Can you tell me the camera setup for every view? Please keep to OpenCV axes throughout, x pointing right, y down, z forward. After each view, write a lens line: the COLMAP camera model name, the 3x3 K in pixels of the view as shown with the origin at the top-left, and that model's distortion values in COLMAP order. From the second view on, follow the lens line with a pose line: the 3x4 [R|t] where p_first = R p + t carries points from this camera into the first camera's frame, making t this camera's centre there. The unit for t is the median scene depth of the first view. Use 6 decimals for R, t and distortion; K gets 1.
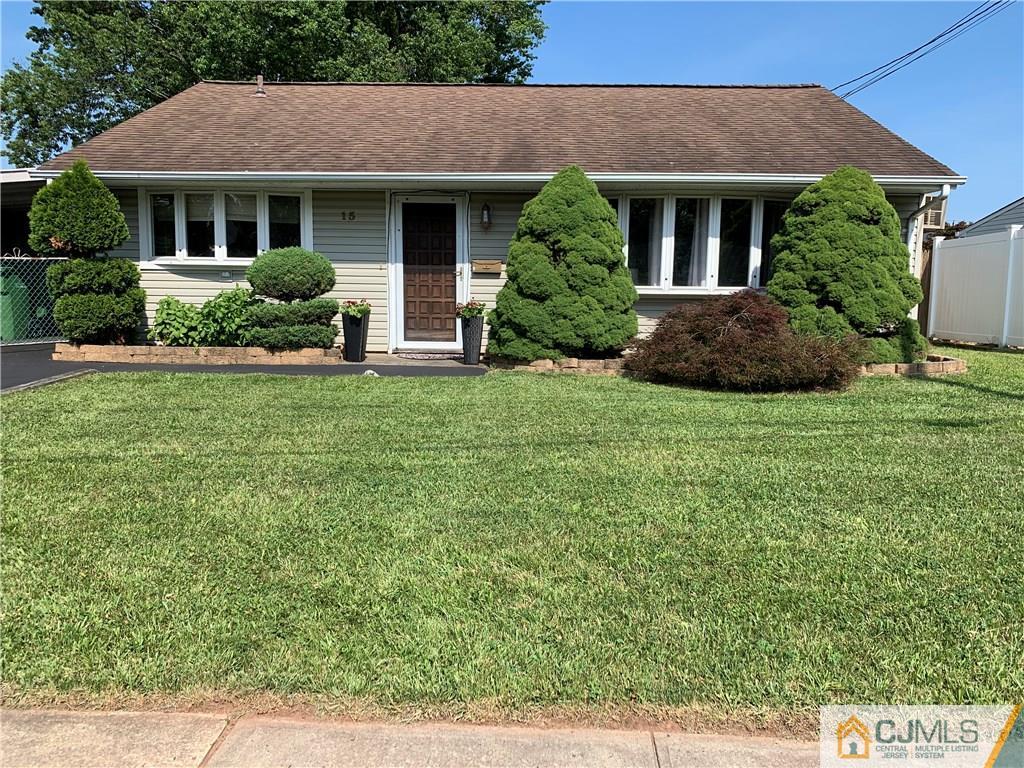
lens RADIAL K [[769.7, 0, 513.2], [0, 769.7, 378.0], [0, 0, 1]] dist [0.072788, -0.106276]
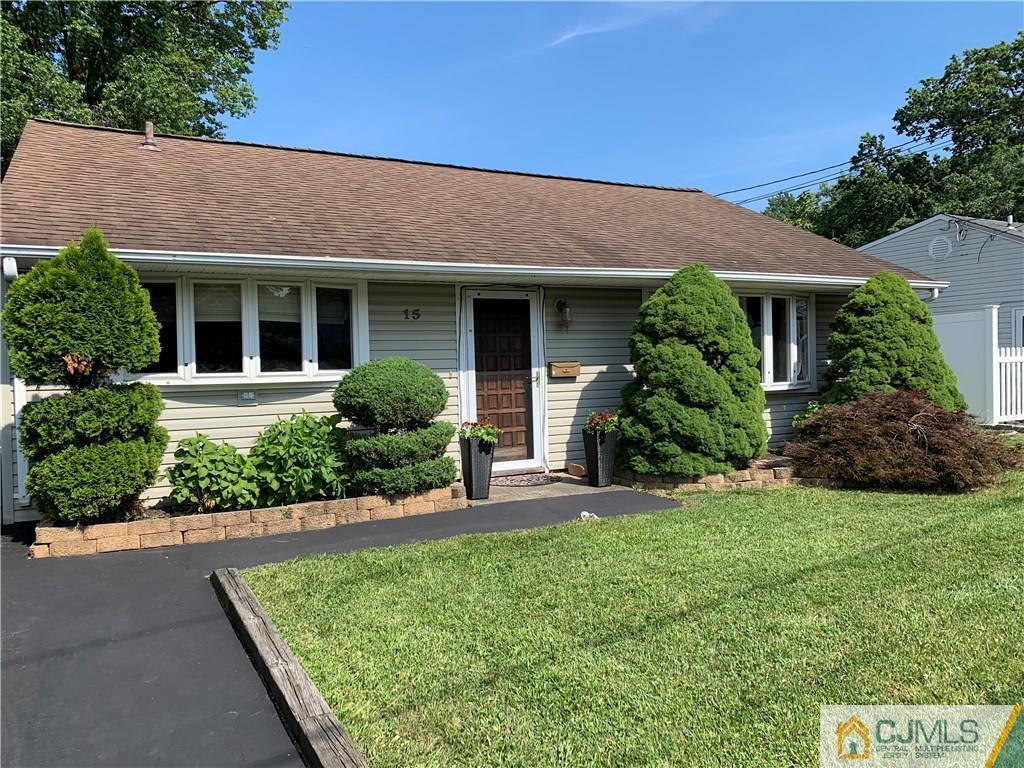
lens RADIAL K [[769.7, 0, 513.2], [0, 769.7, 378.0], [0, 0, 1]] dist [0.072788, -0.106276]
pose [[0.874244, -0.042211, 0.483648, -0.511530], [0.088936, 0.993279, -0.074072, -0.076832], [-0.477271, 0.107770, 0.872123, 0.269075]]
